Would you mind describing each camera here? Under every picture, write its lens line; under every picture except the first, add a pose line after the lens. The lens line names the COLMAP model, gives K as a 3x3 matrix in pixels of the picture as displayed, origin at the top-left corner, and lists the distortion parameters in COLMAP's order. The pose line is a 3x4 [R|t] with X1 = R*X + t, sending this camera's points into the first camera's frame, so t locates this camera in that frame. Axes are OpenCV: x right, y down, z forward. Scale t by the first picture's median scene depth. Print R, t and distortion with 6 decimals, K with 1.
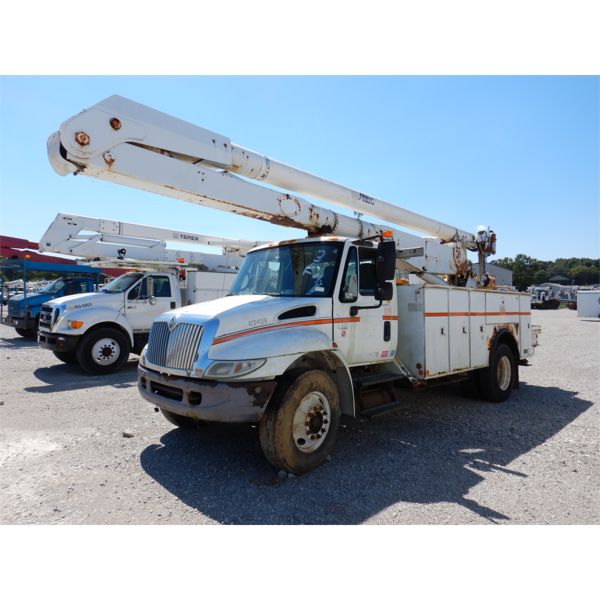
lens RADIAL K [[454.4, 0, 296.9], [0, 454.4, 305.2], [0, 0, 1]] dist [0.029944, -0.006678]
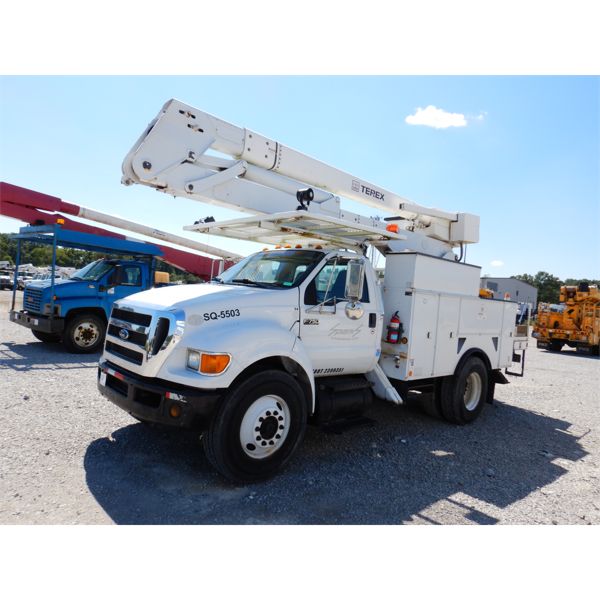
lens RADIAL K [[454.4, 0, 299.8], [0, 454.4, 300.3], [0, 0, 1]] dist [0.029944, -0.006678]
pose [[0.997953, 0.063893, -0.002577, -0.339518], [-0.063929, 0.997798, -0.017697, -0.007343], [0.001440, 0.017825, 0.999840, 0.501456]]
